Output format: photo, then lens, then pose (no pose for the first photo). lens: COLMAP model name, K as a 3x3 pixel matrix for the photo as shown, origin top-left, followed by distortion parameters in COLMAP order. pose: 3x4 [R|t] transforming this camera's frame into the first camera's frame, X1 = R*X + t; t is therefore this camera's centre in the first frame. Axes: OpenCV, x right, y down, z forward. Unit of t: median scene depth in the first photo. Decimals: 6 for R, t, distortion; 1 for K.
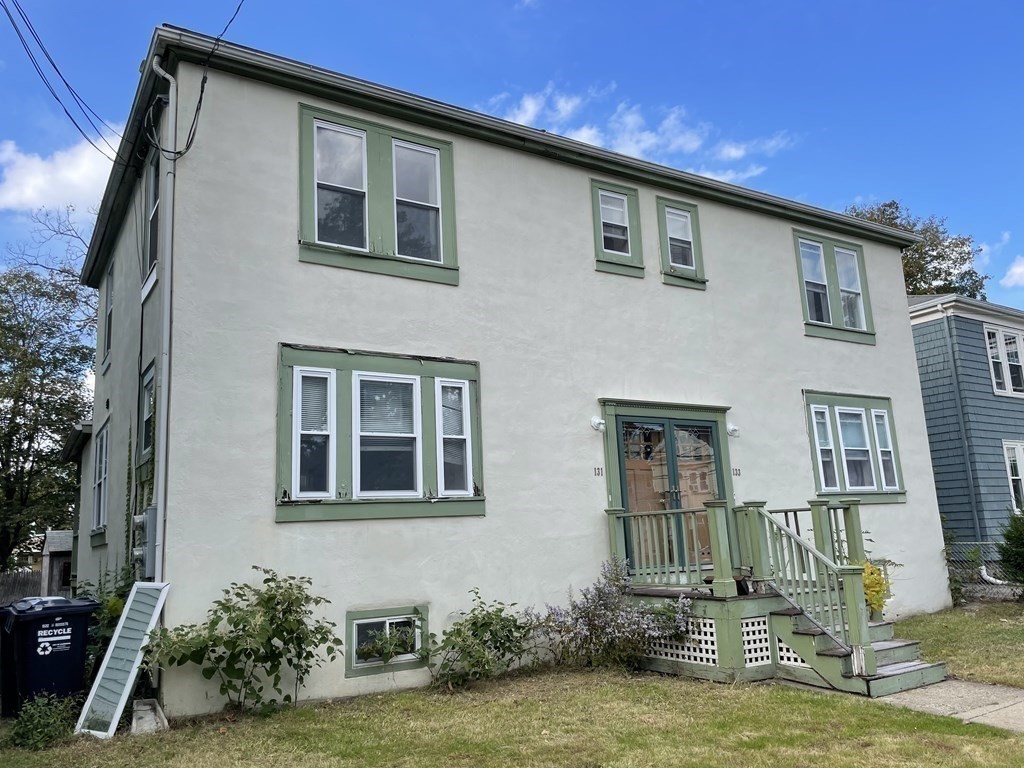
lens RADIAL K [[778.8, 0, 520.8], [0, 778.8, 387.9], [0, 0, 1]] dist [0.085377, -0.131406]
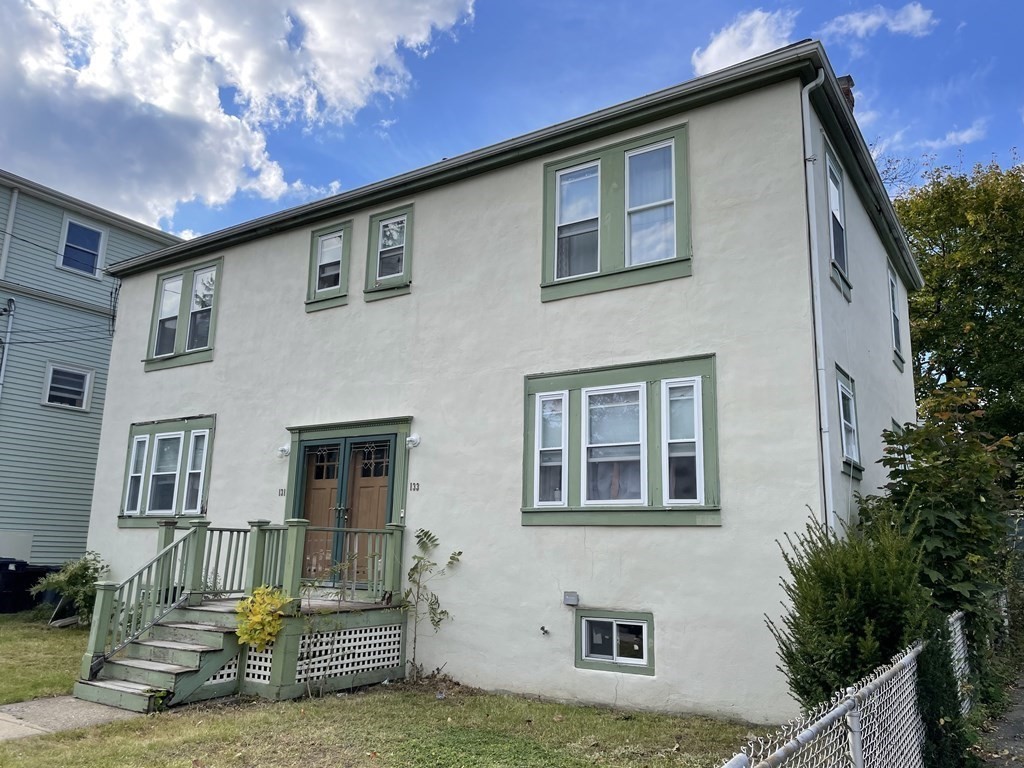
lens RADIAL K [[778.8, 0, 520.8], [0, 778.8, 387.9], [0, 0, 1]] dist [0.085377, -0.131406]
pose [[0.421591, -0.127061, -0.897840, 1.159679], [0.131886, 0.988198, -0.077919, 0.081113], [0.897144, -0.085562, 0.433373, 0.731115]]
